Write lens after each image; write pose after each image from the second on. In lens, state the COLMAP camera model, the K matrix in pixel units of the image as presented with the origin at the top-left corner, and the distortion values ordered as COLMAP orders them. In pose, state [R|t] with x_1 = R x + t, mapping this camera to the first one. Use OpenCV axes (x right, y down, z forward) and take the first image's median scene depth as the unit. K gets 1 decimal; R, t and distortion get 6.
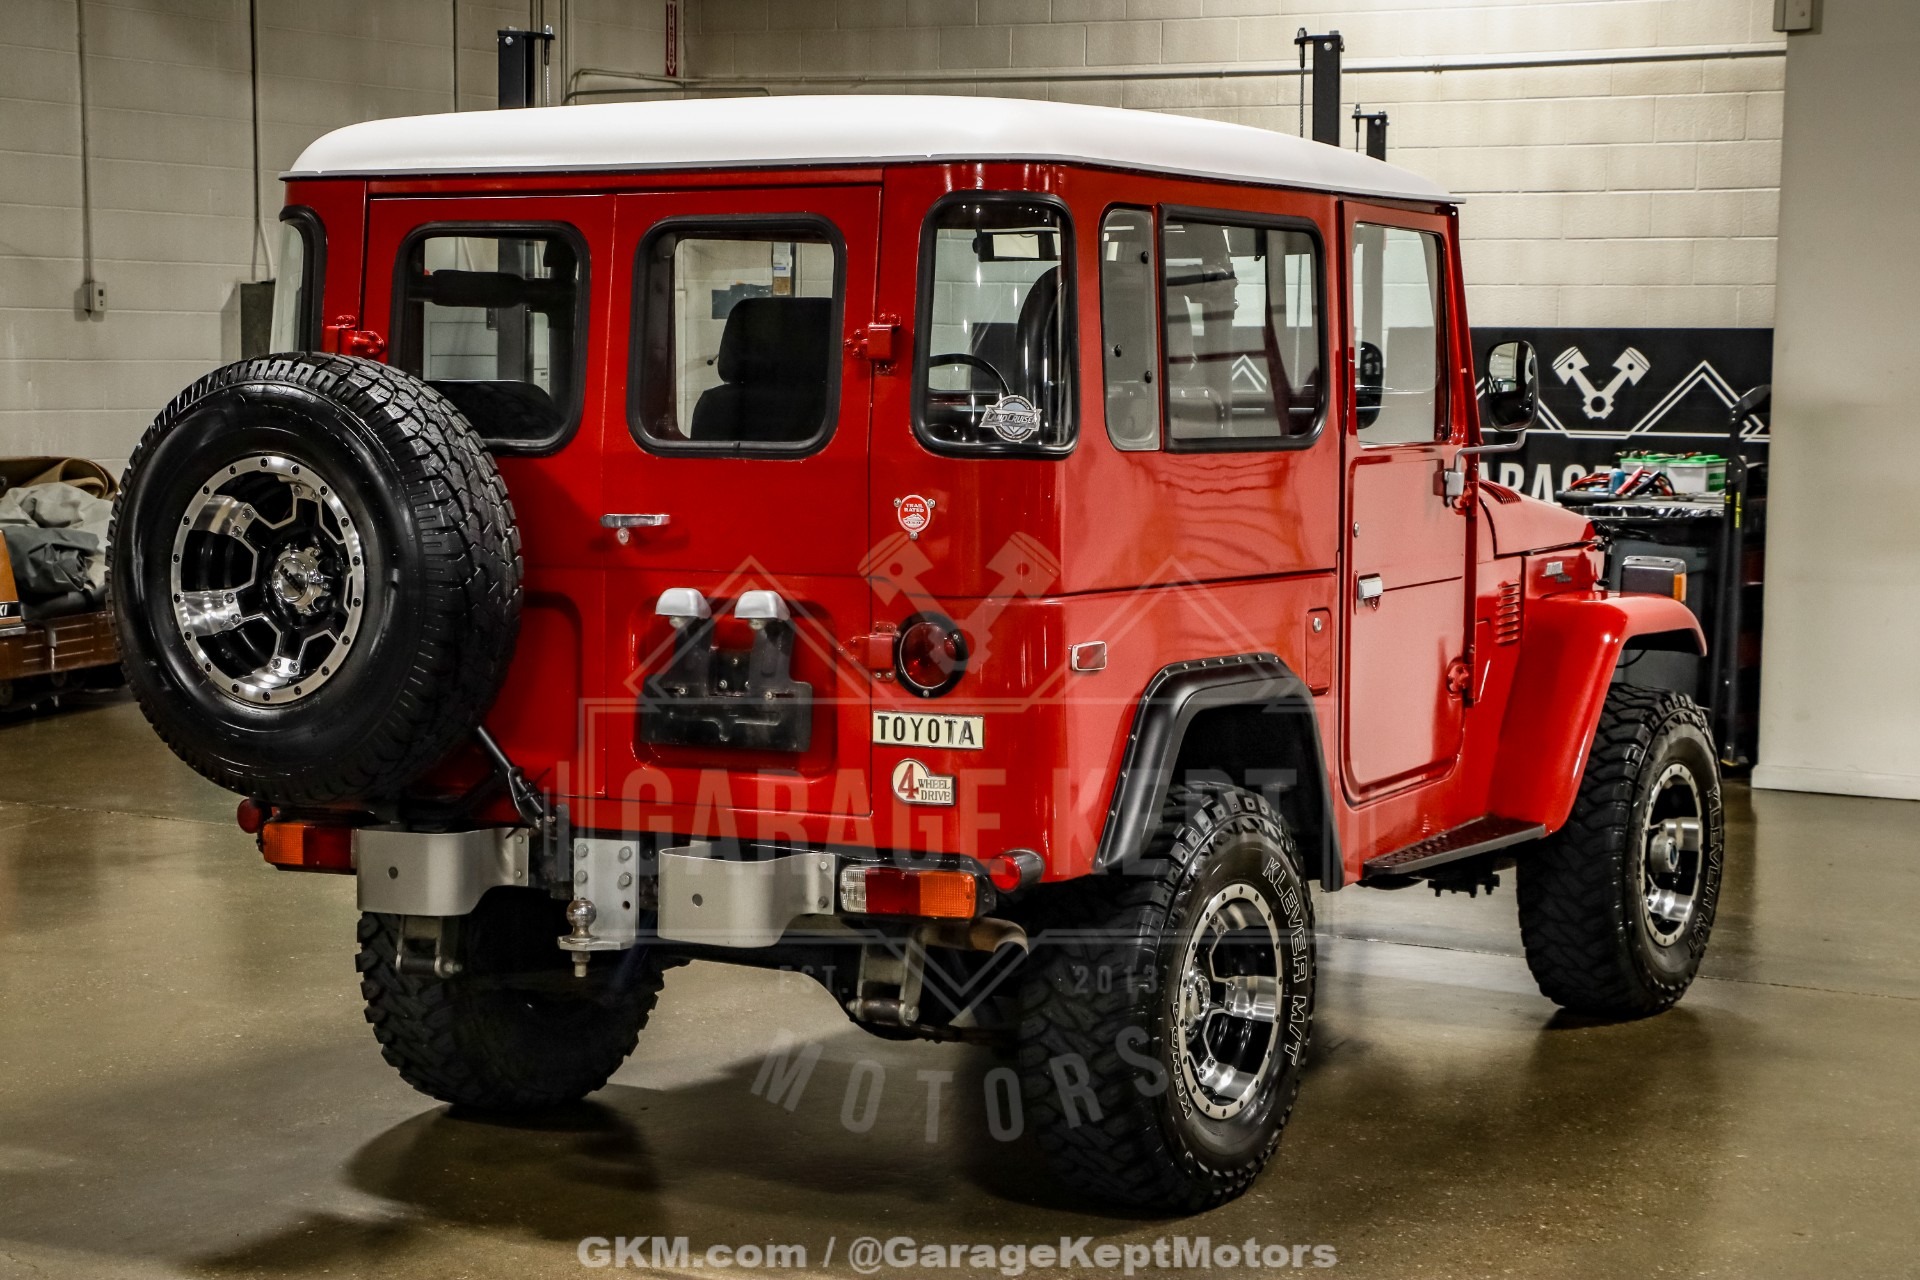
lens RADIAL K [[3431.4, 0, 960.0], [0, 3431.4, 640.0], [0, 0, 1]] dist [0.125860, 0.710587]
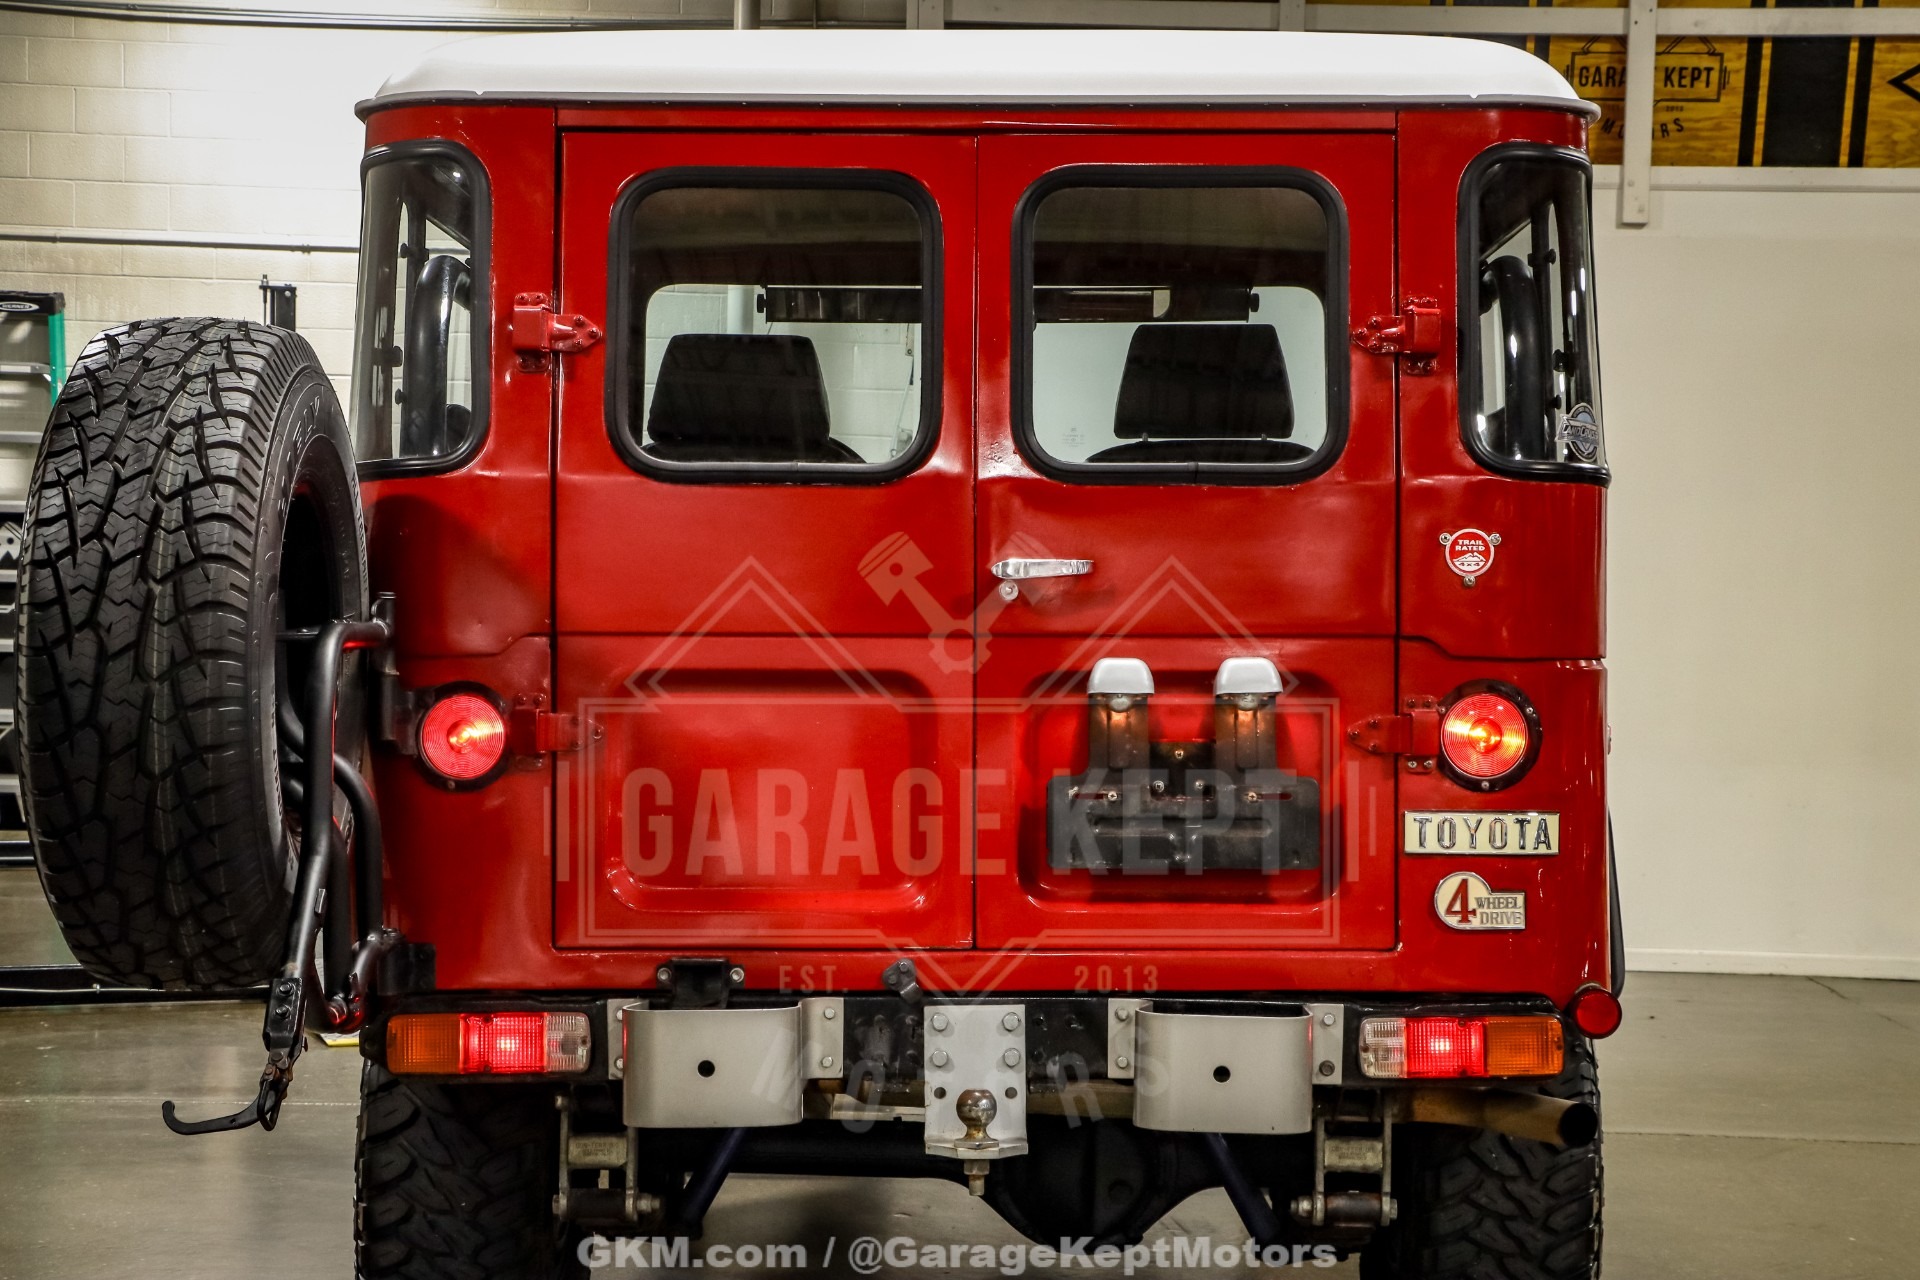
lens RADIAL K [[3249.8, 0, 960.0], [0, 3249.8, 640.0], [0, 0, 1]] dist [0.006506, 1.225249]
pose [[0.883616, 0.001256, 0.468211, -0.434663], [0.031325, 0.997597, -0.061794, 0.023213], [-0.467164, 0.069269, 0.881453, 0.388566]]
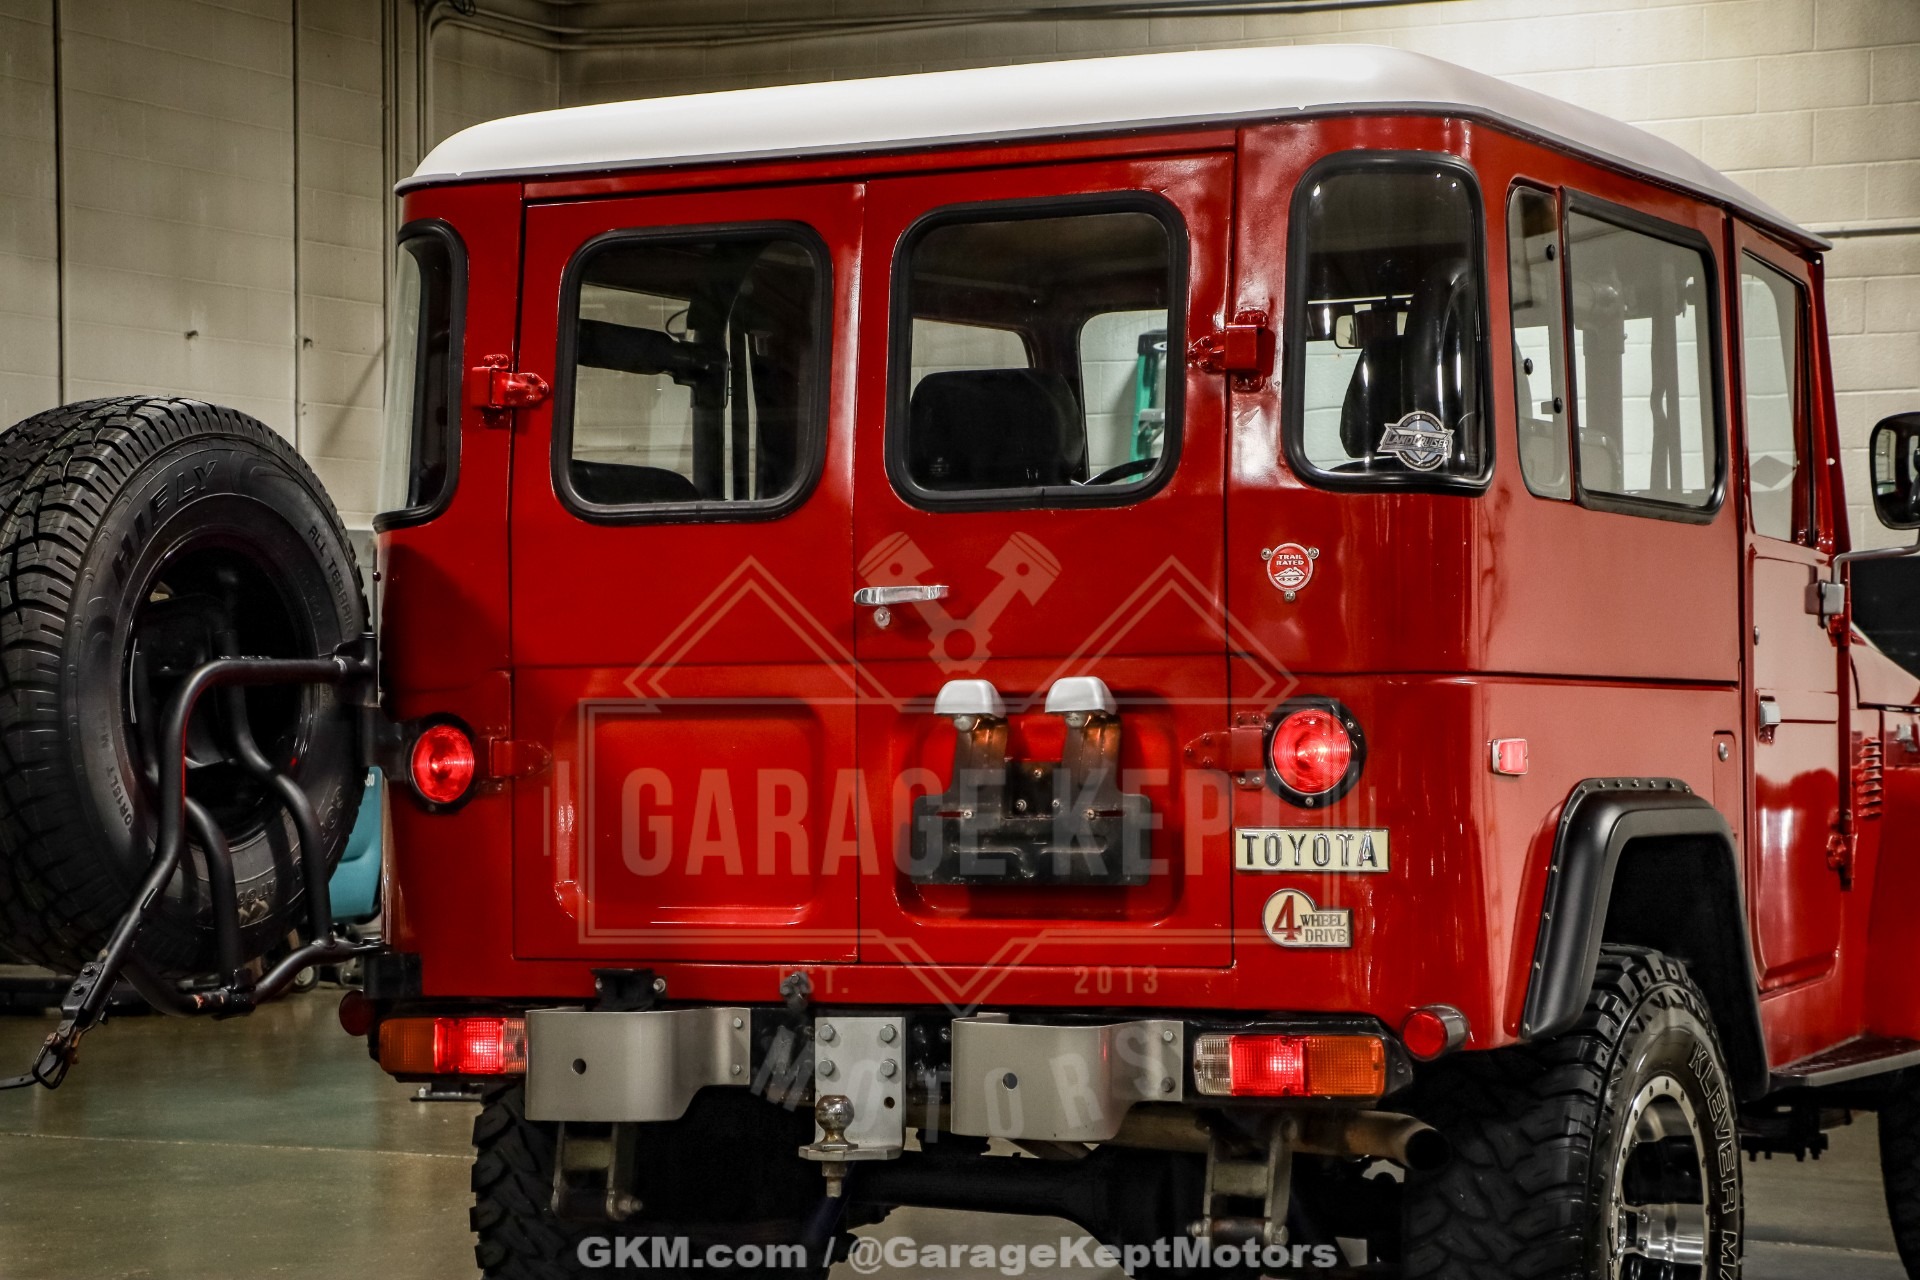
lens RADIAL K [[4107.0, 0, 960.0], [0, 4107.0, 640.0], [0, 0, 1]] dist [0.231229, -0.244437]
pose [[0.998691, -0.011173, 0.049916, -0.126568], [0.015873, 0.995373, -0.094769, 0.062226], [-0.048626, 0.095438, 0.994247, 0.084481]]
